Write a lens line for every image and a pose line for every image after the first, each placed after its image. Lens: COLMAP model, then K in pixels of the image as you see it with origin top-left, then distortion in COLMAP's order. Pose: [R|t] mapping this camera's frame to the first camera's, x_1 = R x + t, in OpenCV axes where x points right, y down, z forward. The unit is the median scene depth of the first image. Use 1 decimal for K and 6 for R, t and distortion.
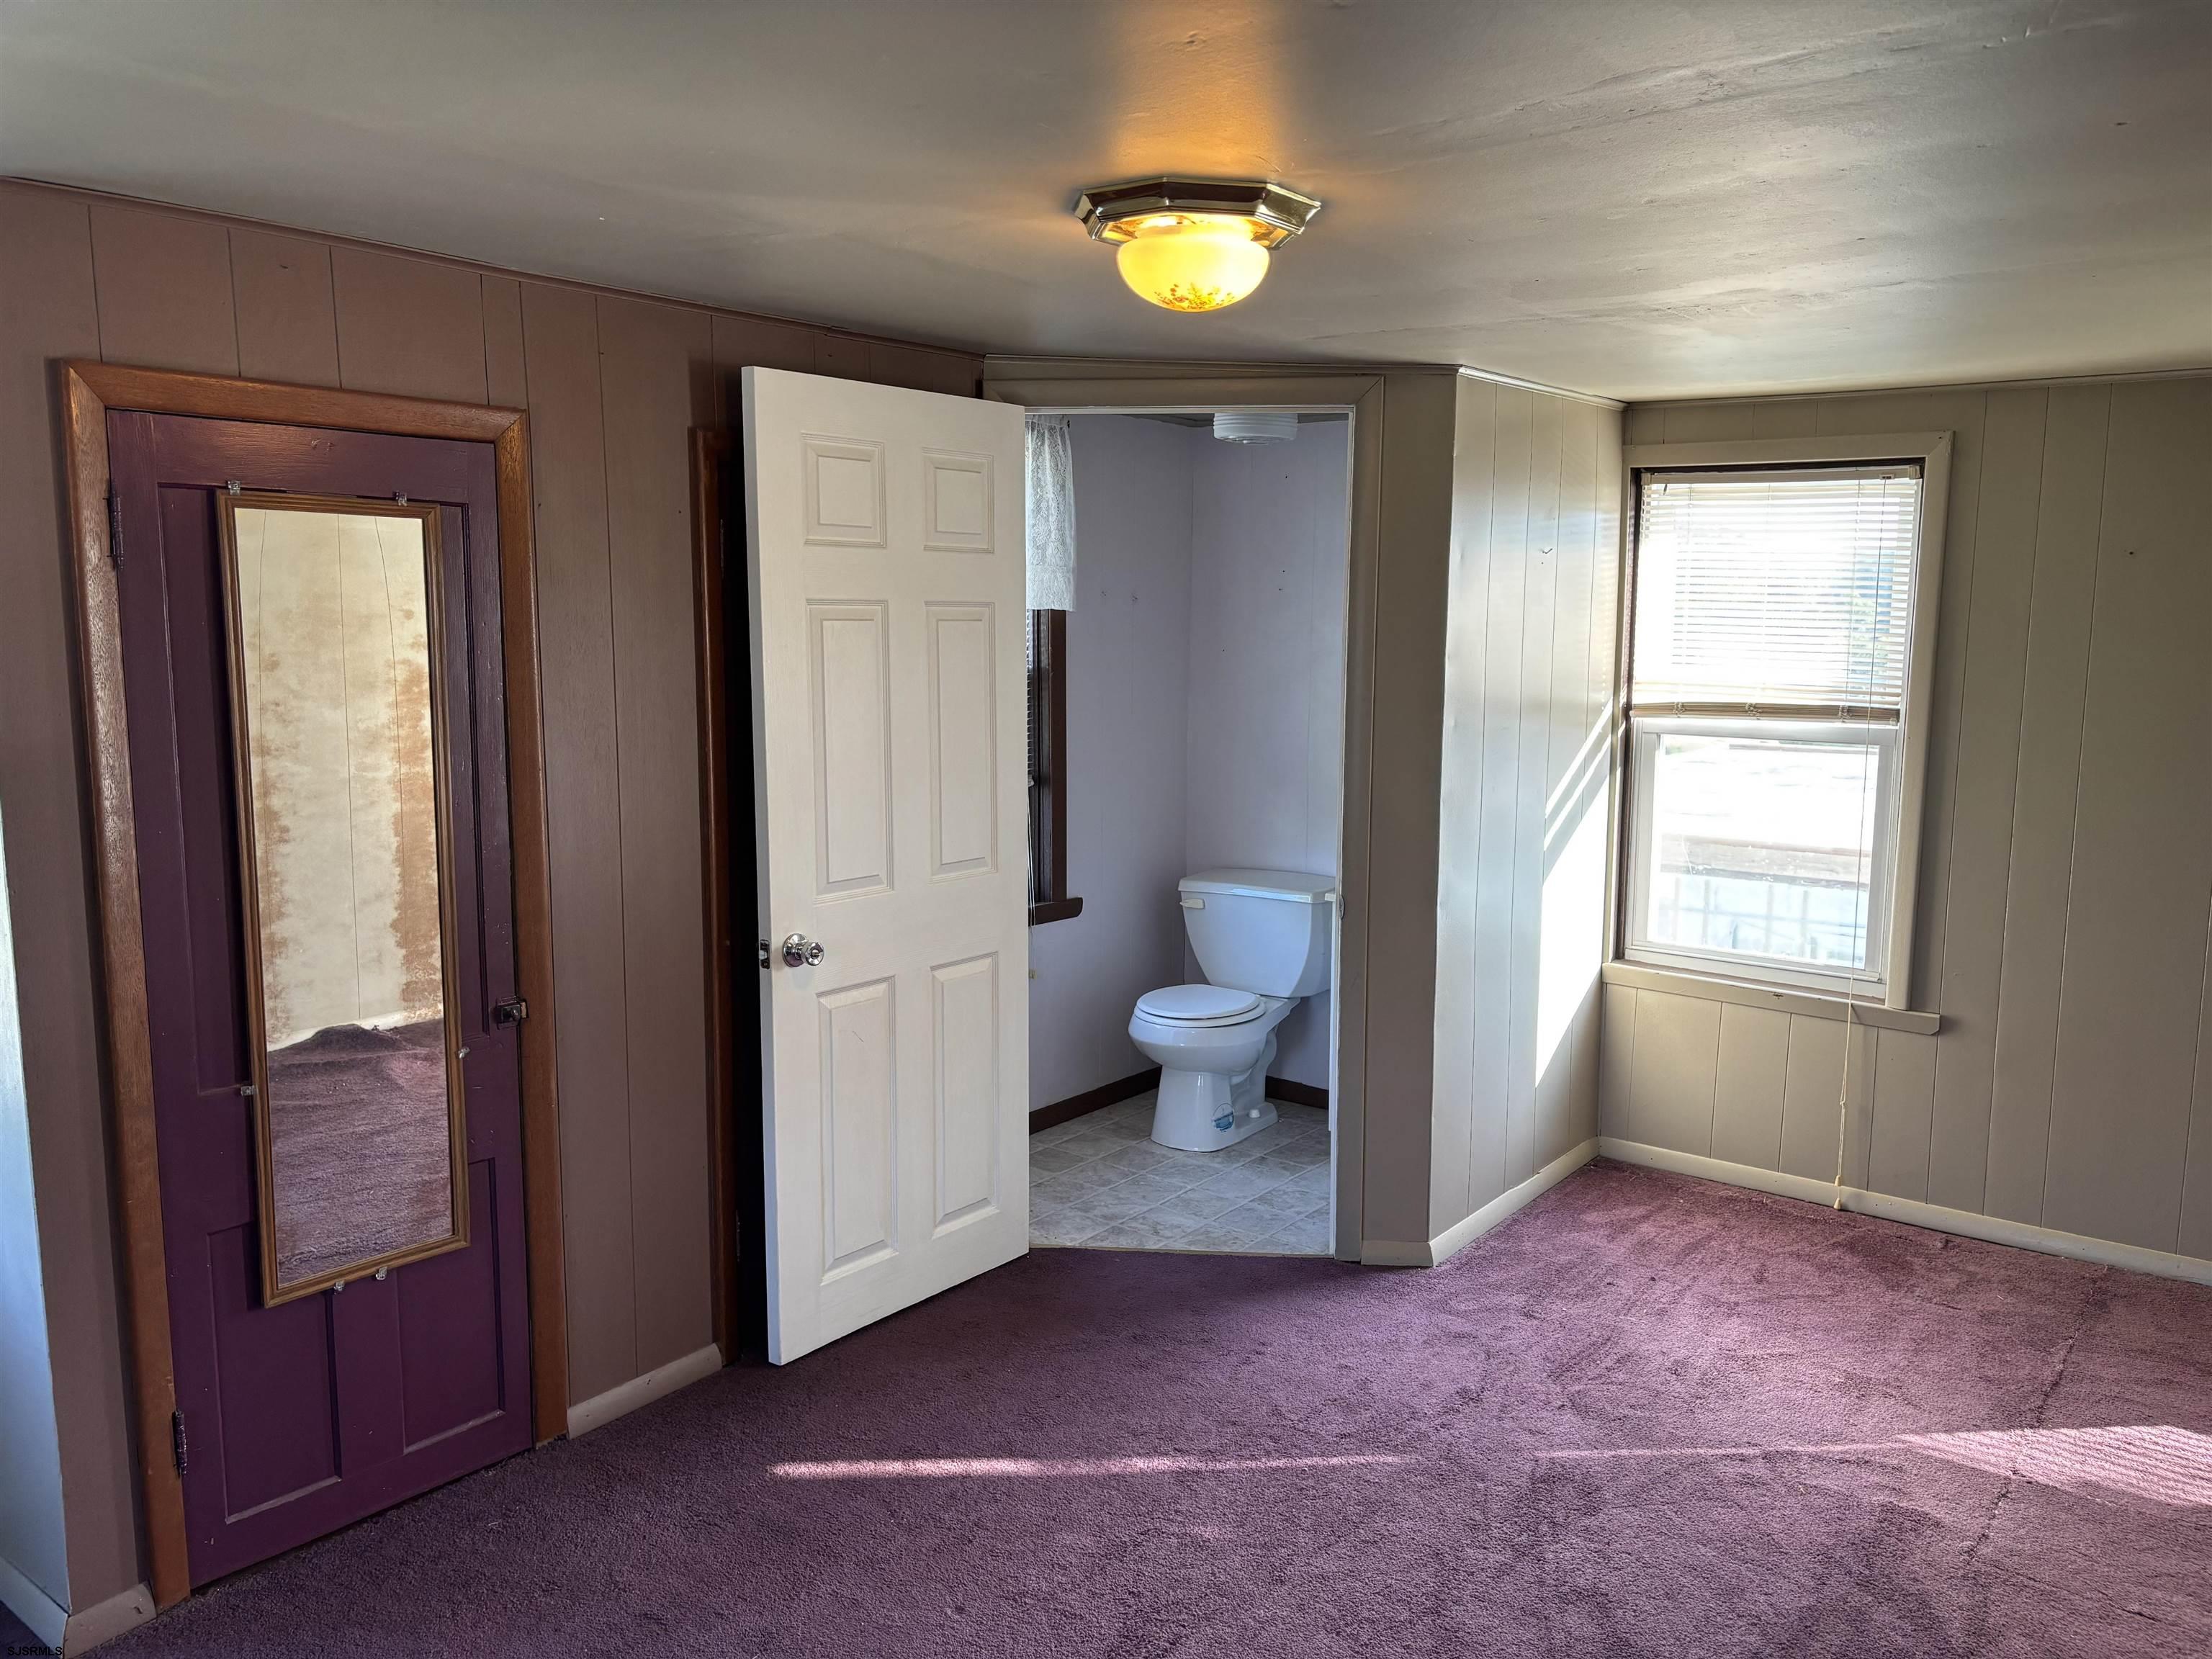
lens RADIAL K [[1653.3, 0, 1106.0], [0, 1653.3, 829.5], [0, 0, 1]] dist [0.005007, 0.001723]
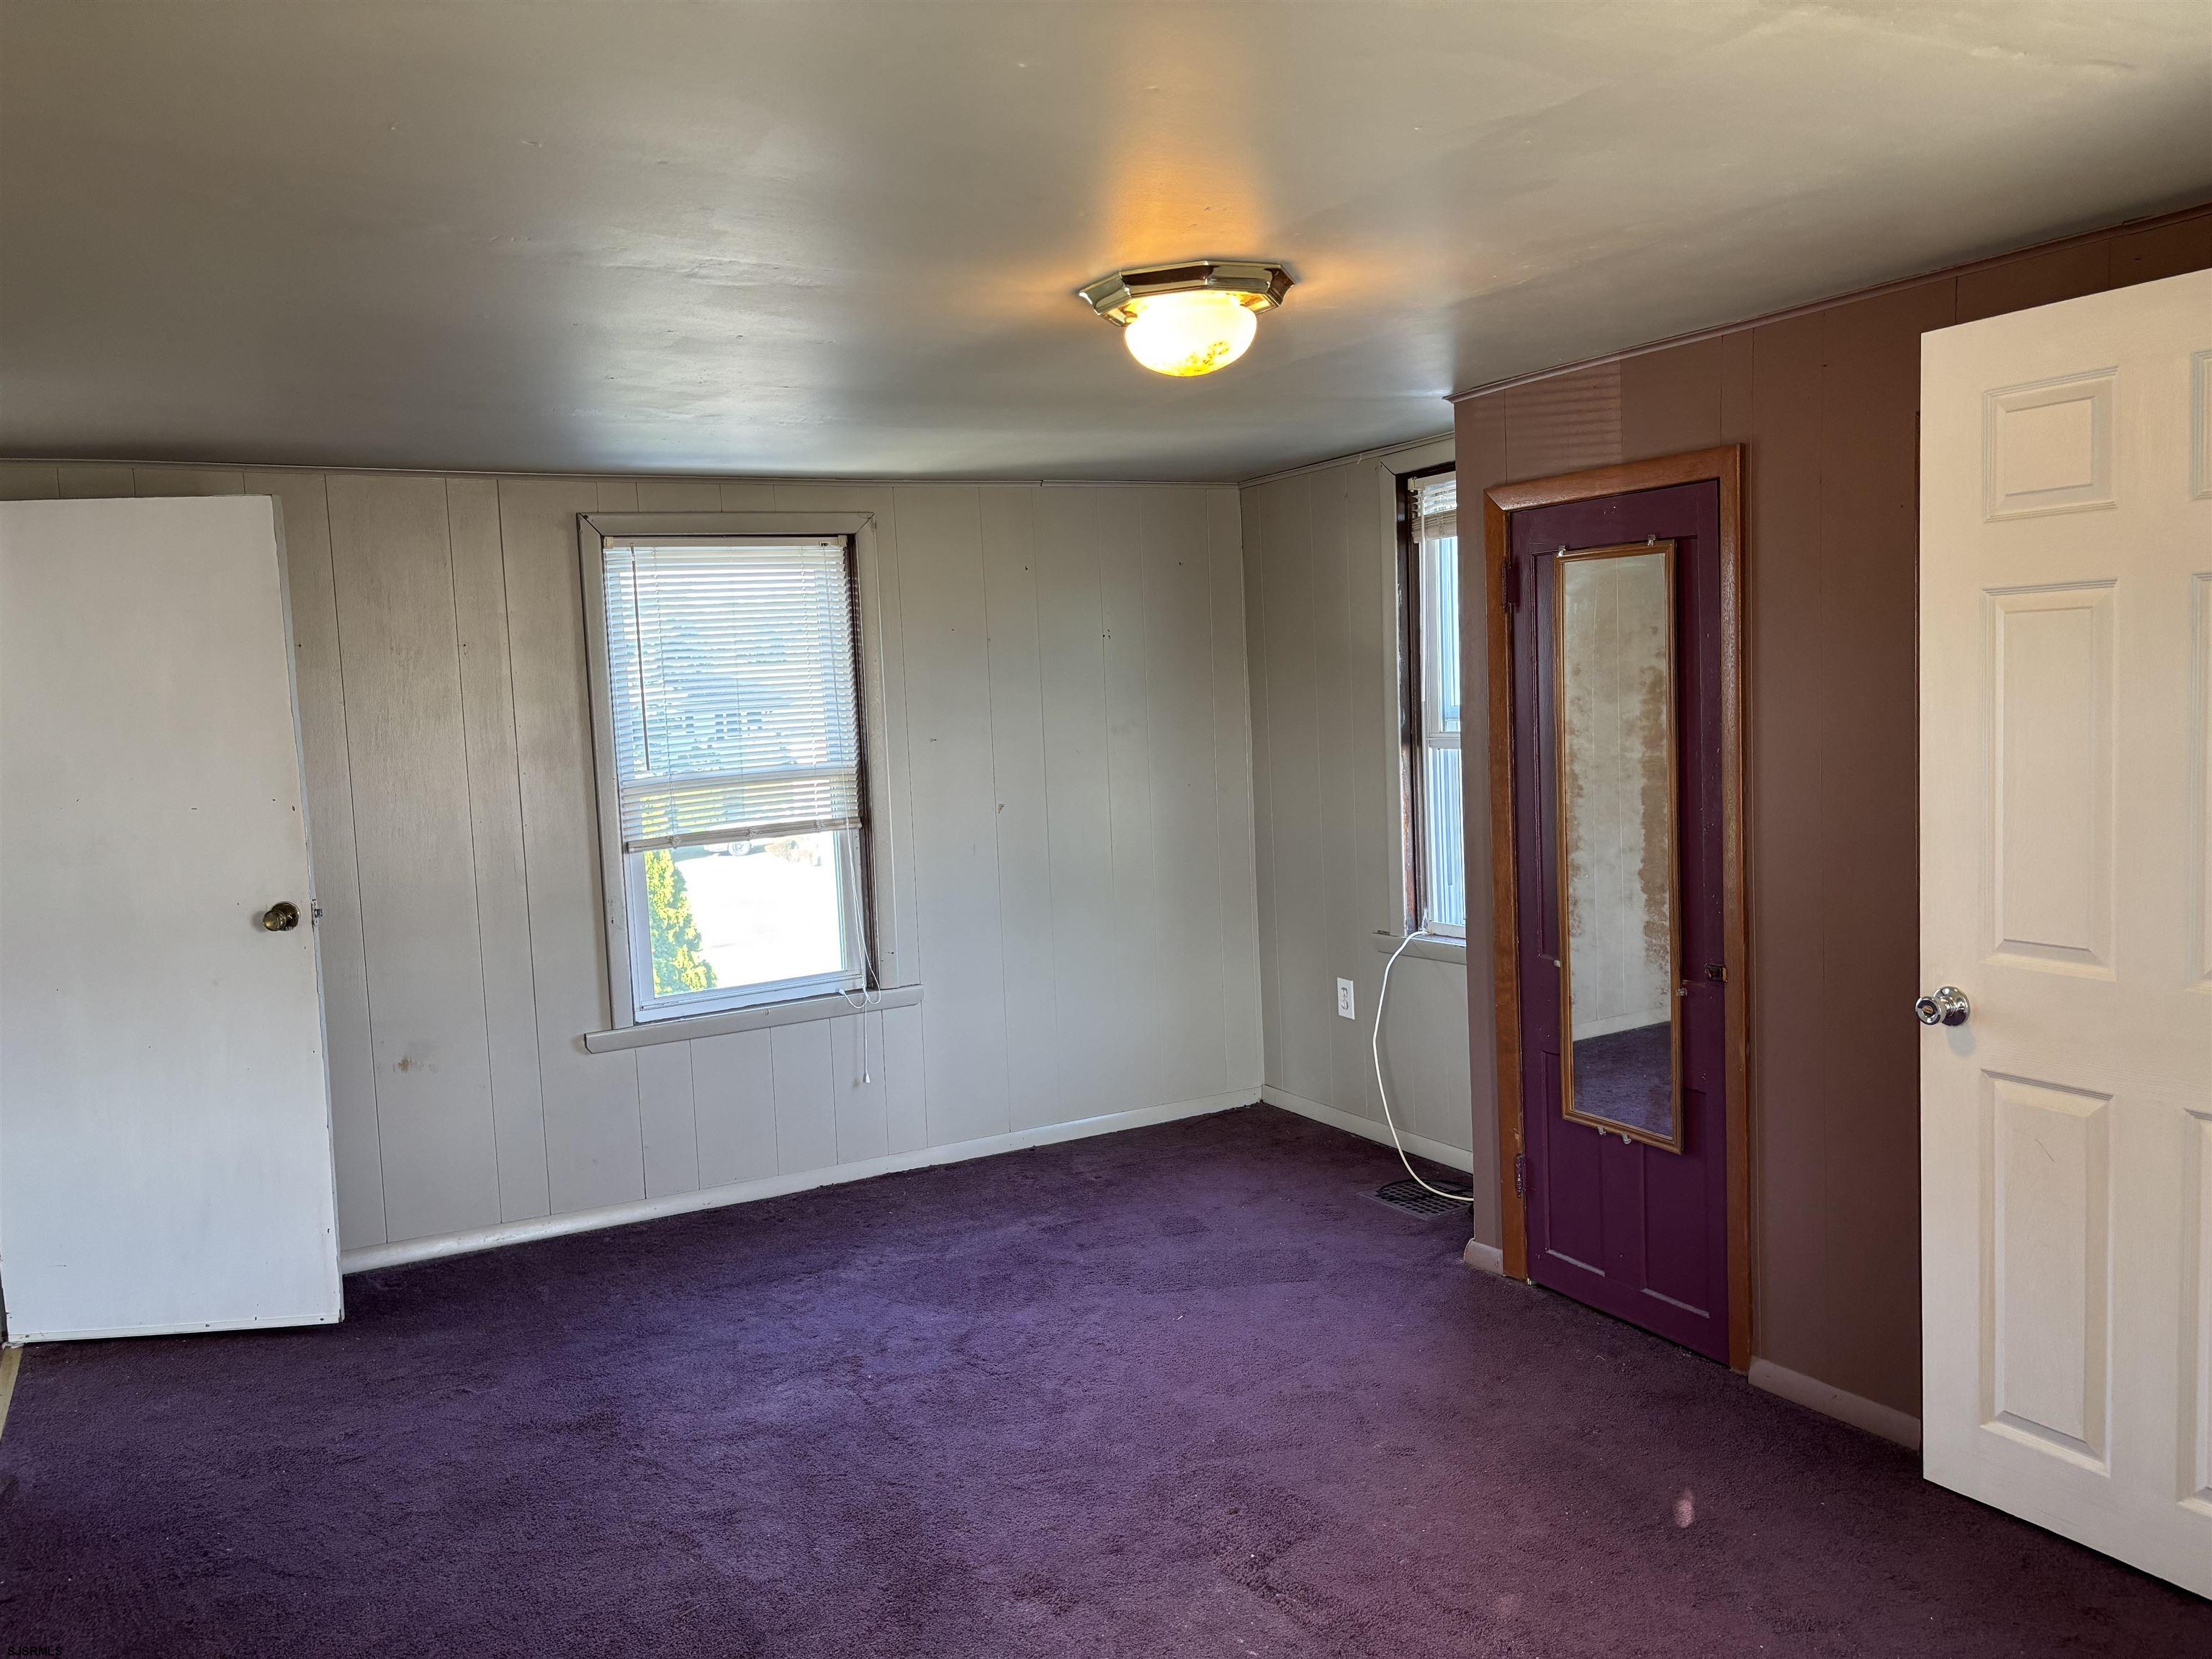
lens RADIAL K [[1653.3, 0, 1106.0], [0, 1653.3, 829.5], [0, 0, 1]] dist [0.005007, 0.001723]
pose [[-0.398993, 0.089266, -0.912599, 0.904522], [-0.081156, 0.987907, 0.132114, -0.112121], [0.913355, 0.126776, -0.386923, 1.118470]]
